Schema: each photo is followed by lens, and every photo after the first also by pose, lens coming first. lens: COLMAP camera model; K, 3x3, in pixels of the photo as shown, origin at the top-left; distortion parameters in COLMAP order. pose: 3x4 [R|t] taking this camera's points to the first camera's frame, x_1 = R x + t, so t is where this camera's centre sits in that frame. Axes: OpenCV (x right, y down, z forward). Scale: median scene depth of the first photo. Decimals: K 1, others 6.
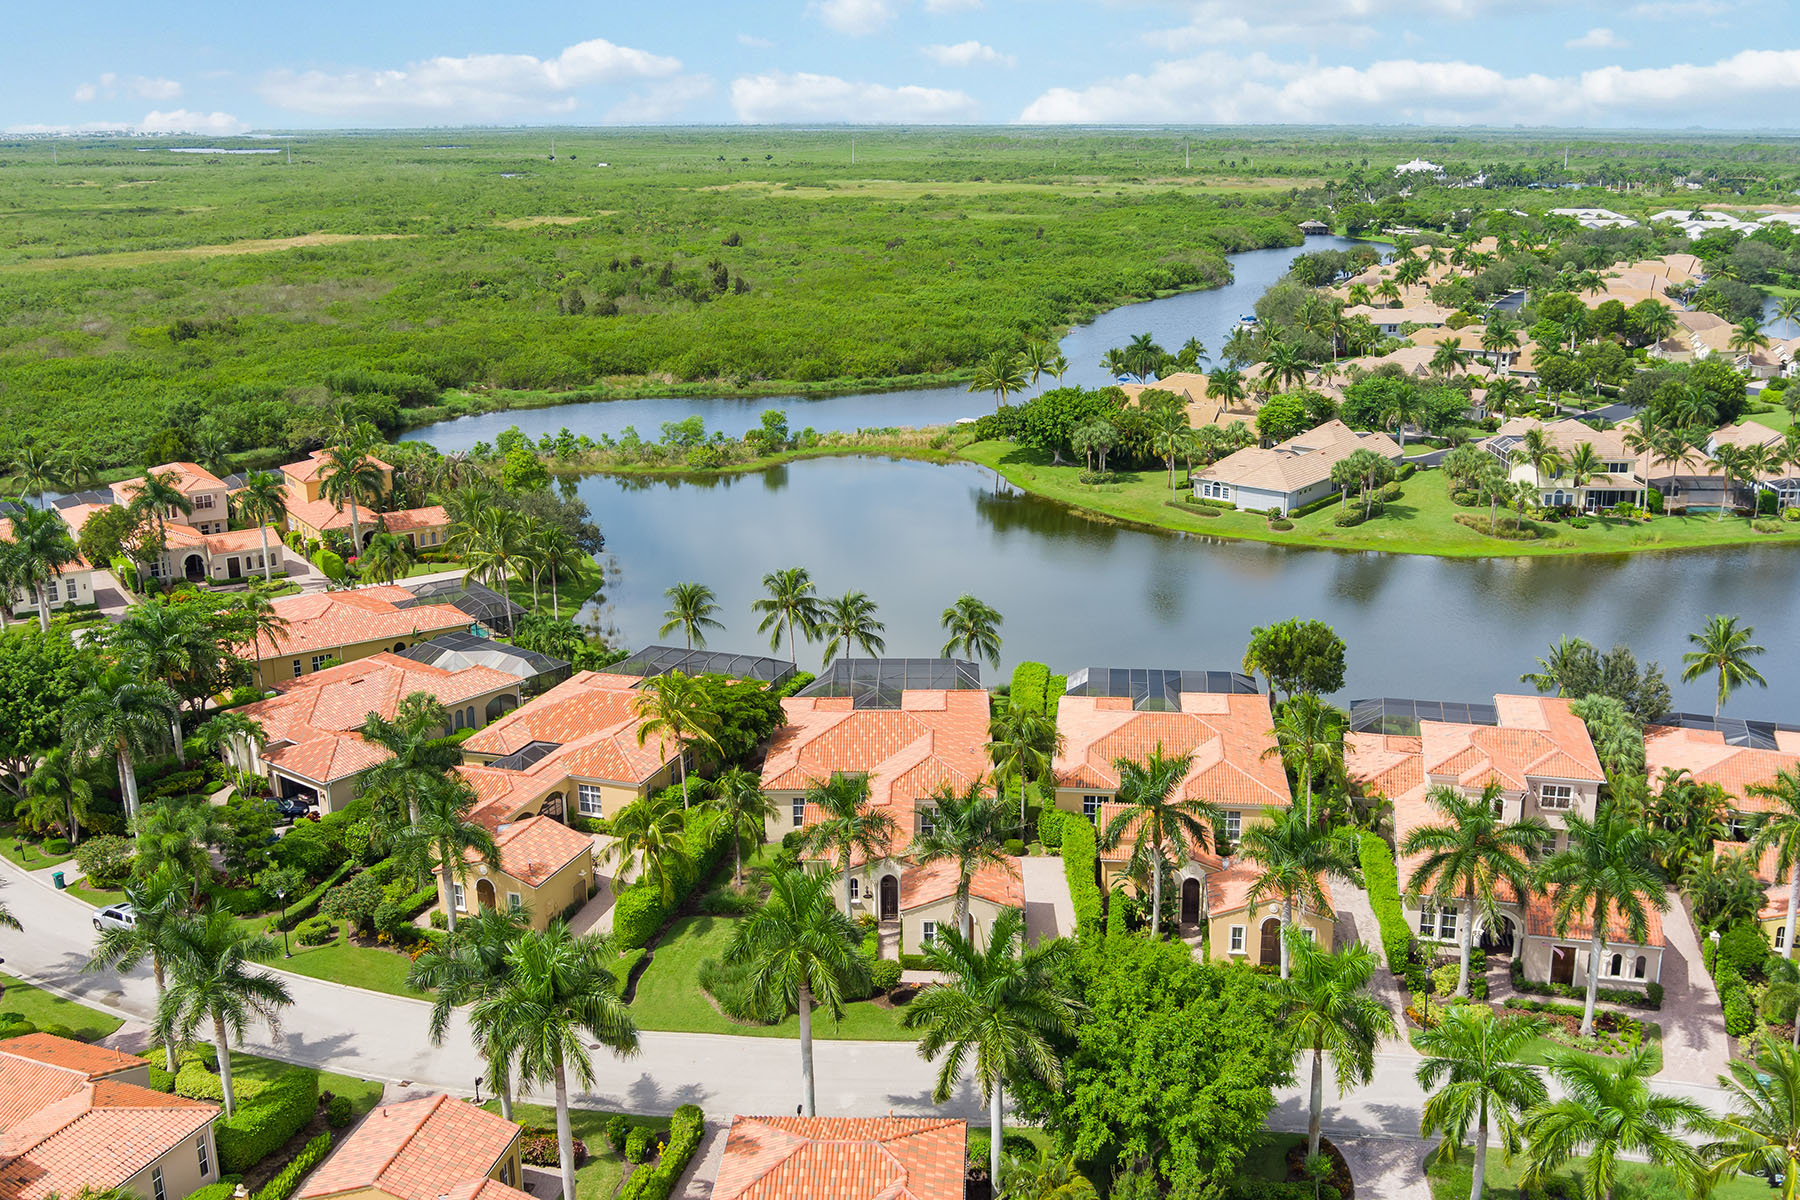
lens RADIAL K [[1726.7, 0, 908.4], [0, 1726.7, 586.8], [0, 0, 1]] dist [-0.052979, 0.000000]
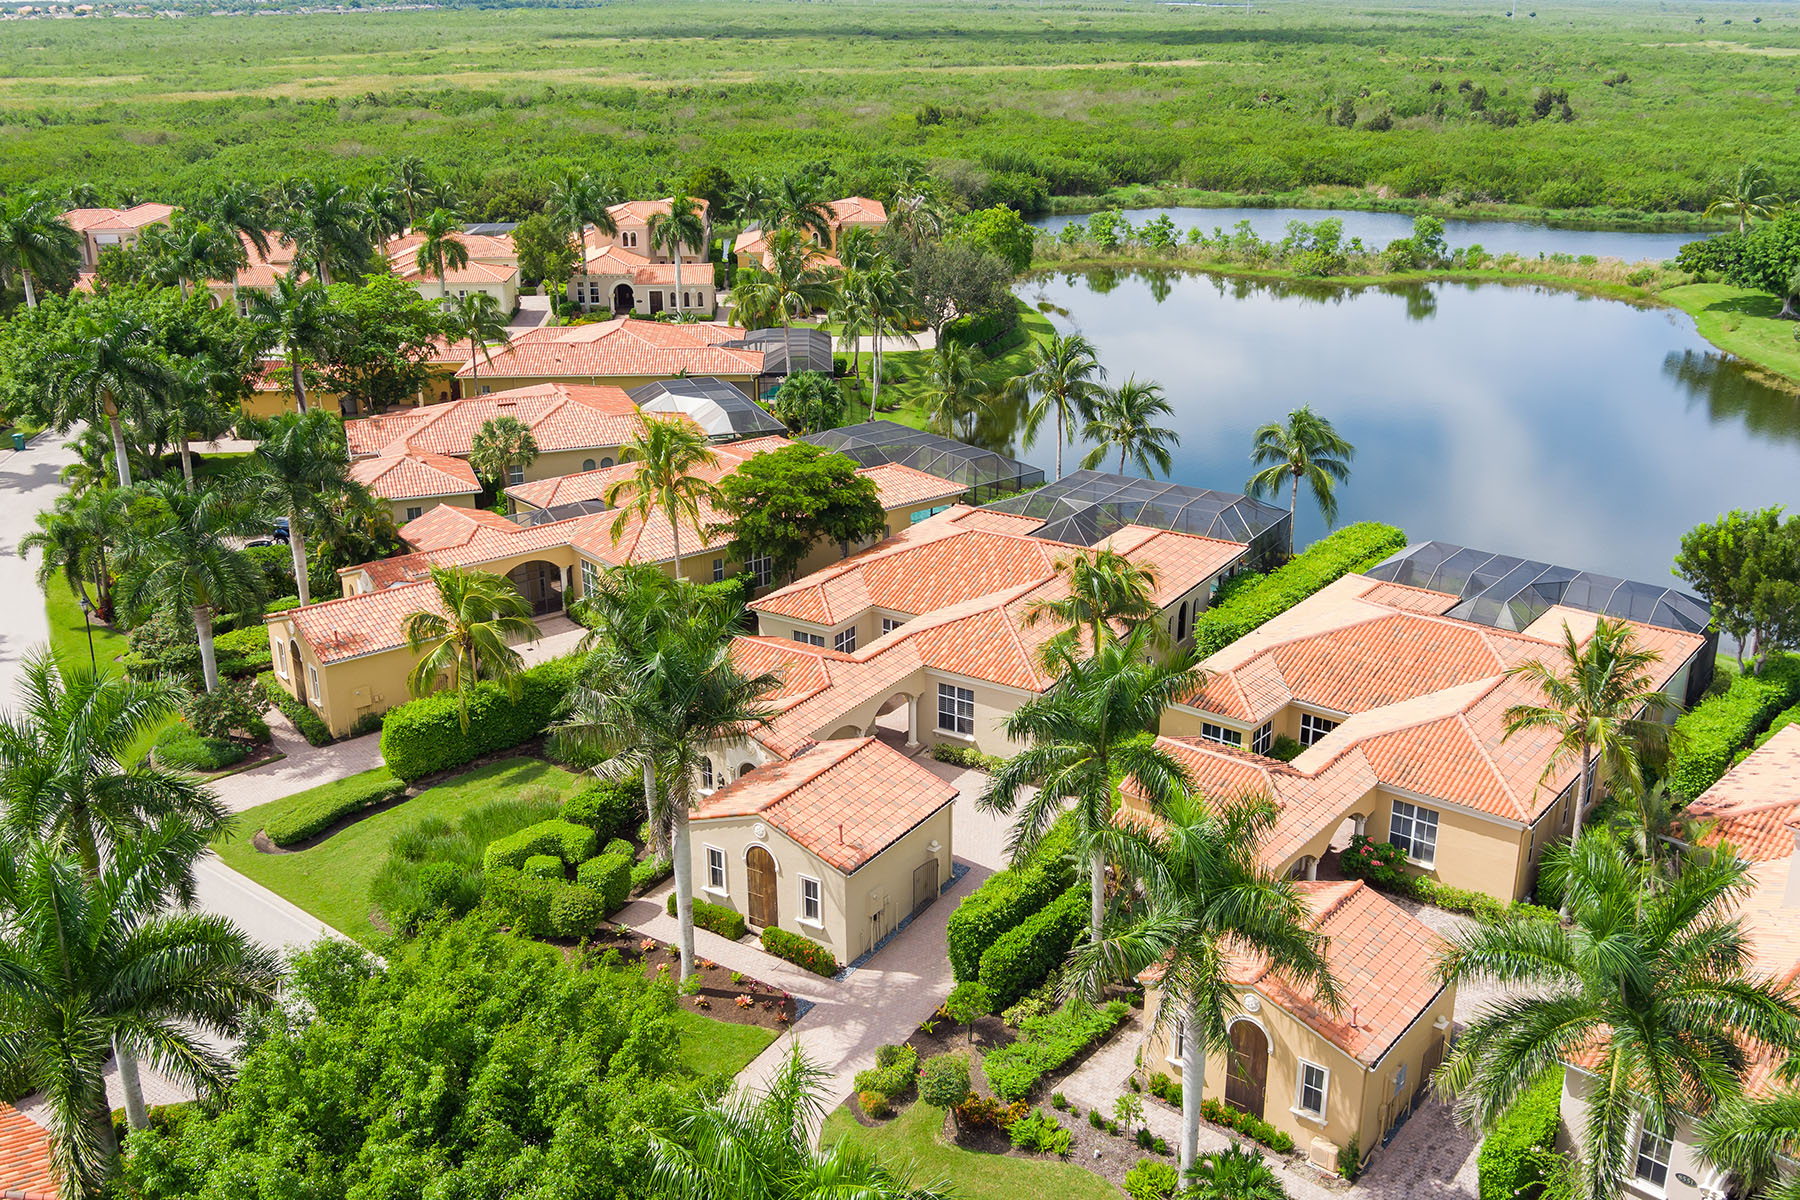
lens RADIAL K [[1726.7, 0, 904.9], [0, 1726.7, 580.5], [0, 0, 1]] dist [-0.052979, 0.000000]
pose [[0.853090, 0.178891, -0.490139, 0.198222], [-0.145574, 0.983690, 0.105655, 0.019306], [0.501045, -0.018782, 0.865217, 0.309045]]
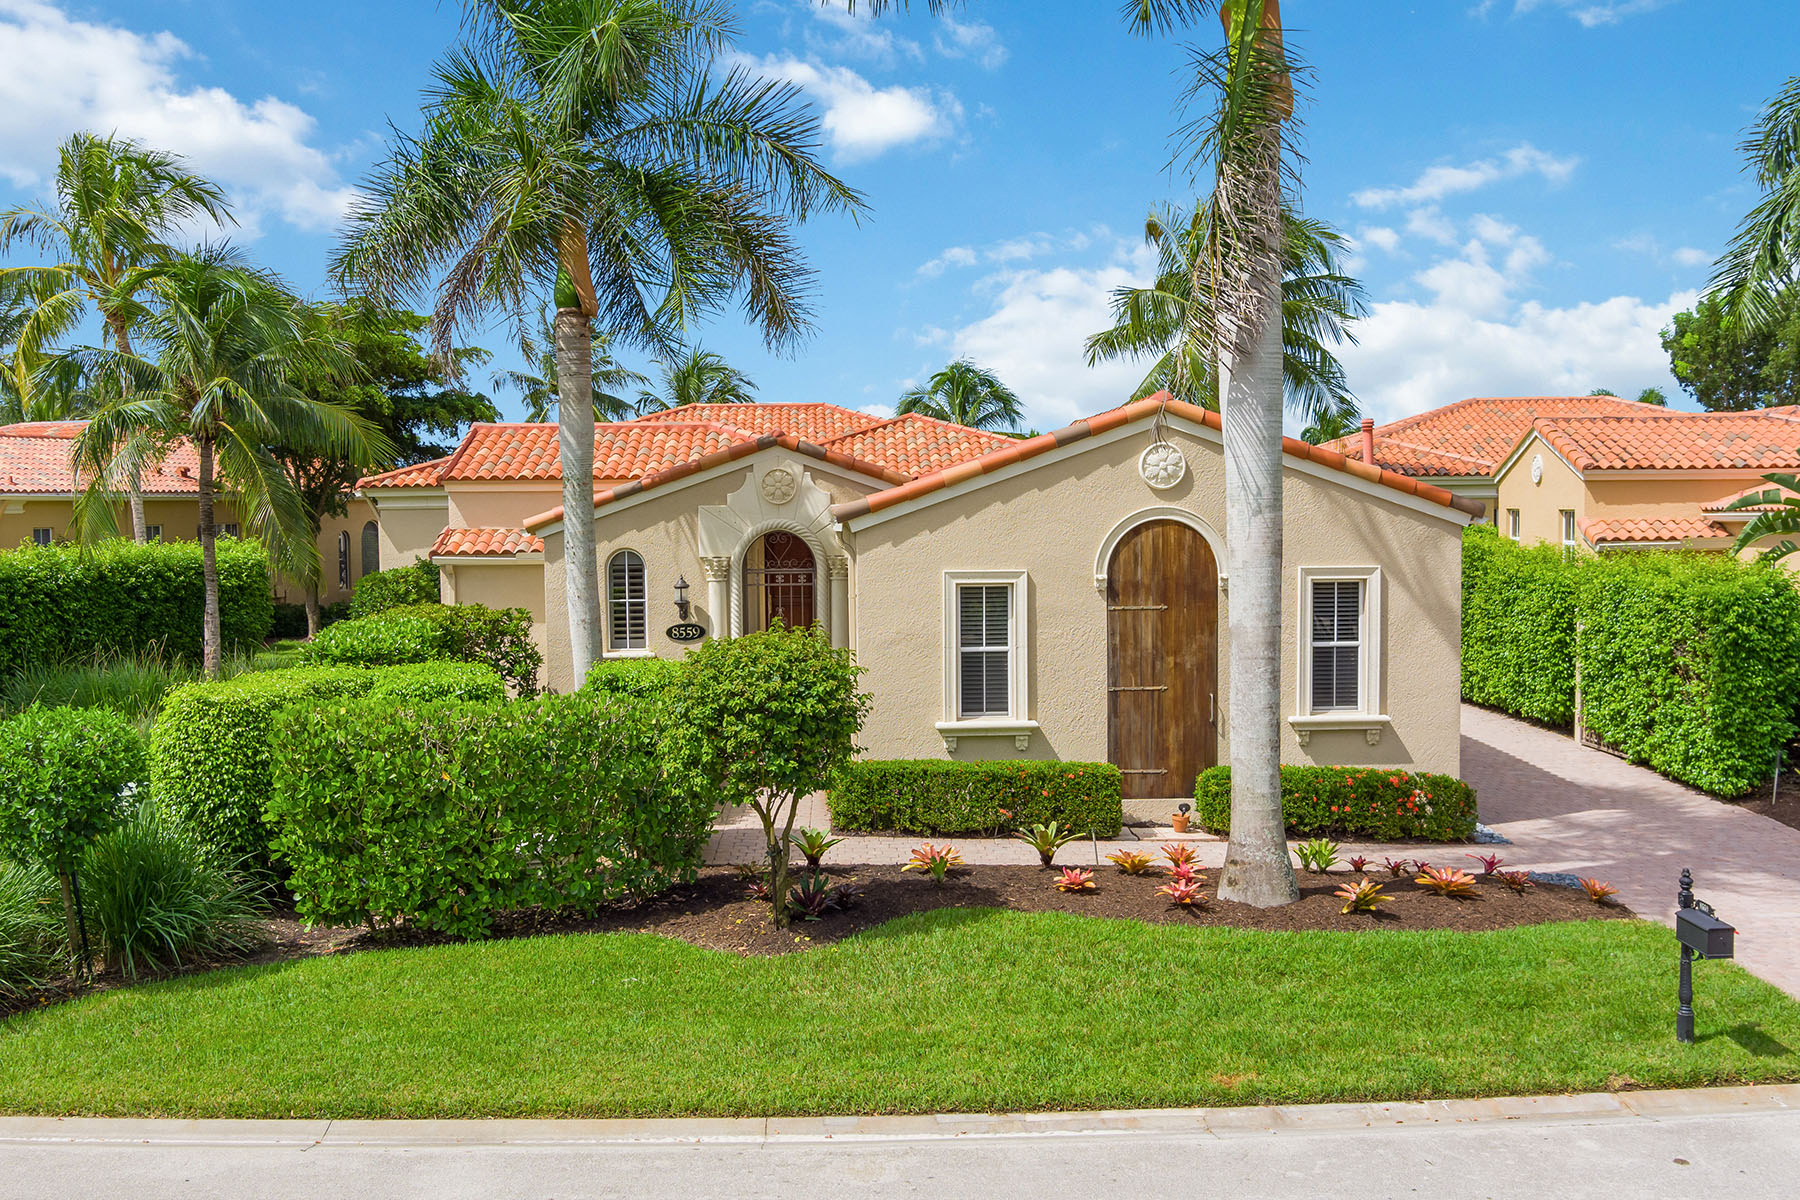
lens RADIAL K [[1726.7, 0, 903.7], [0, 1726.7, 608.4], [0, 0, 1]] dist [-0.052979, 0.000000]
pose [[0.998292, 0.000771, 0.058421, -0.004965], [0.011331, 0.978373, -0.206538, 0.138878], [-0.057317, 0.206847, 0.976693, 0.477399]]
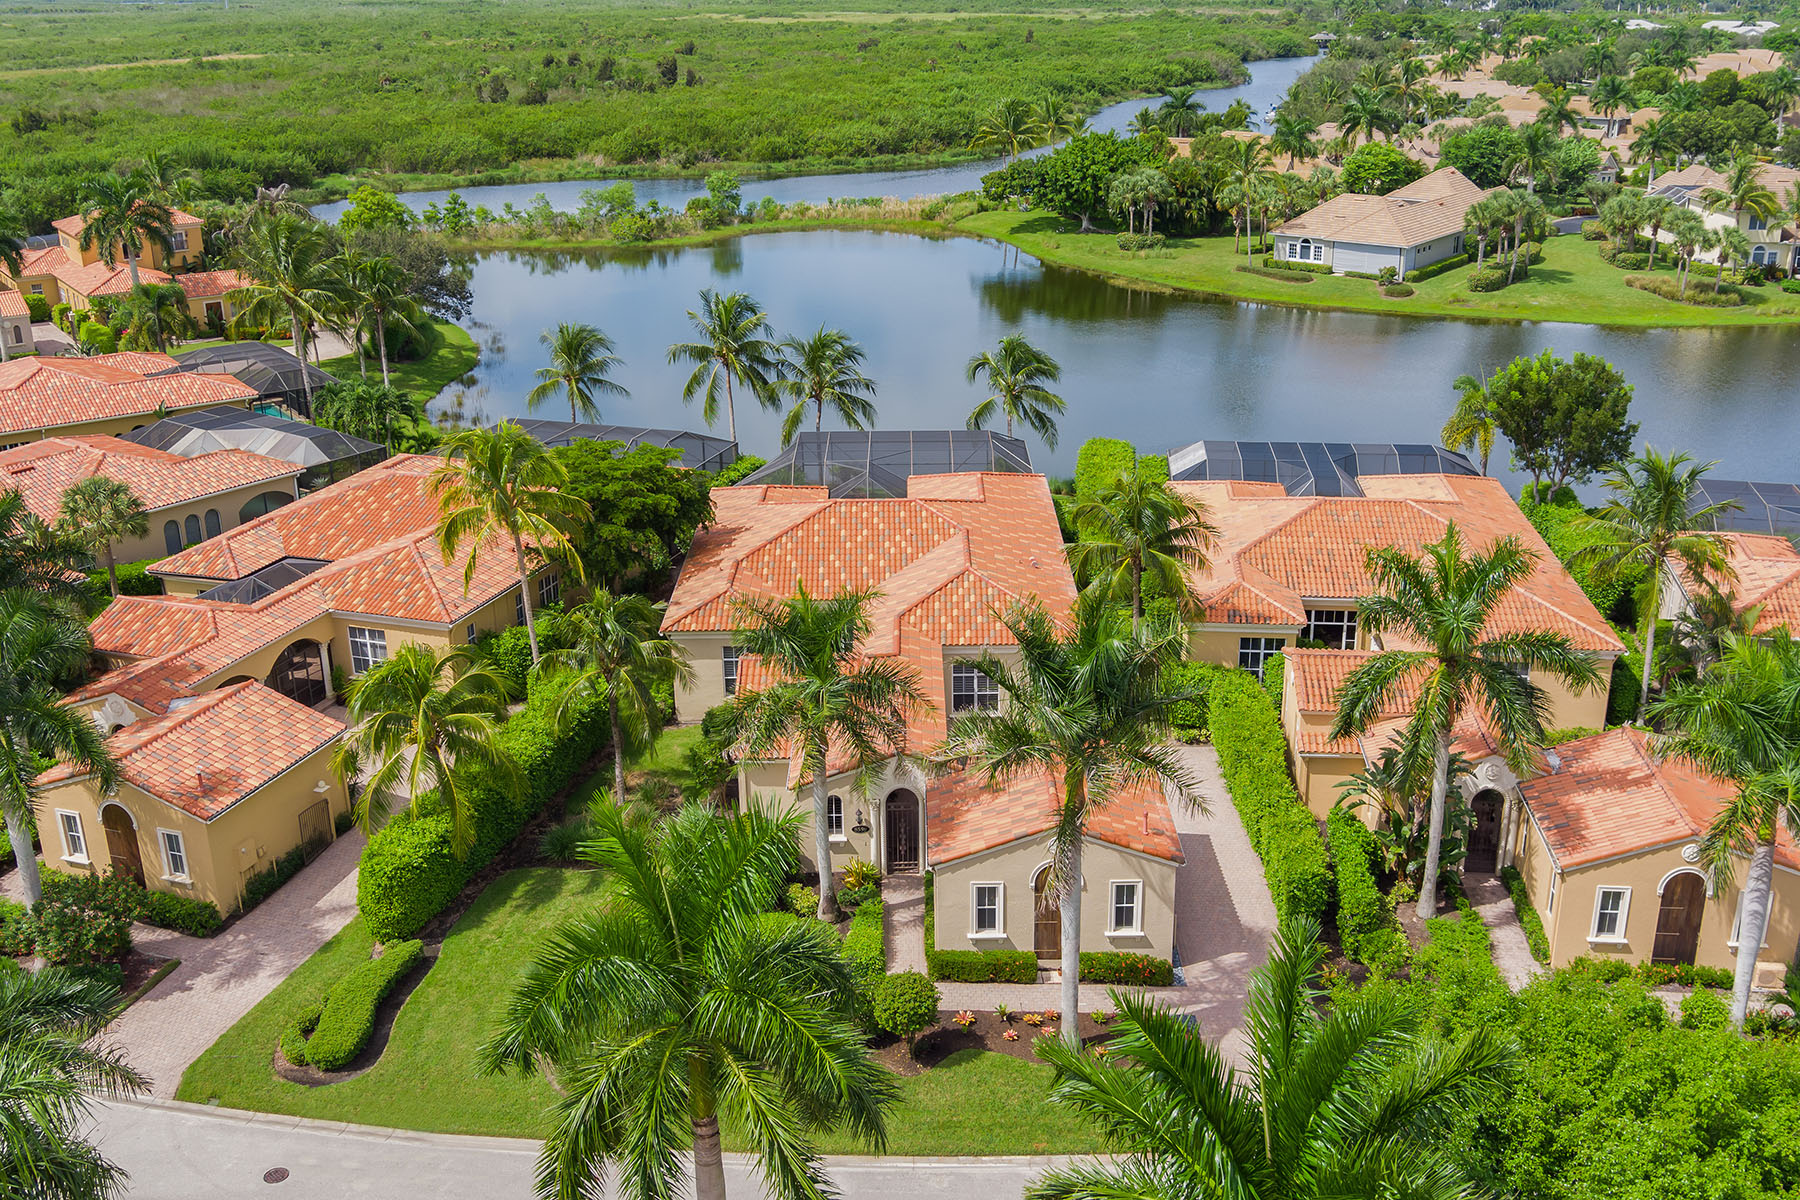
lens RADIAL K [[1726.7, 0, 909.6], [0, 1726.7, 594.1], [0, 0, 1]] dist [-0.052979, 0.000000]
pose [[0.999834, -0.008183, 0.016255, -0.010395], [0.006862, 0.996797, 0.079678, 0.042062], [-0.016855, -0.079553, 0.996688, 0.302344]]
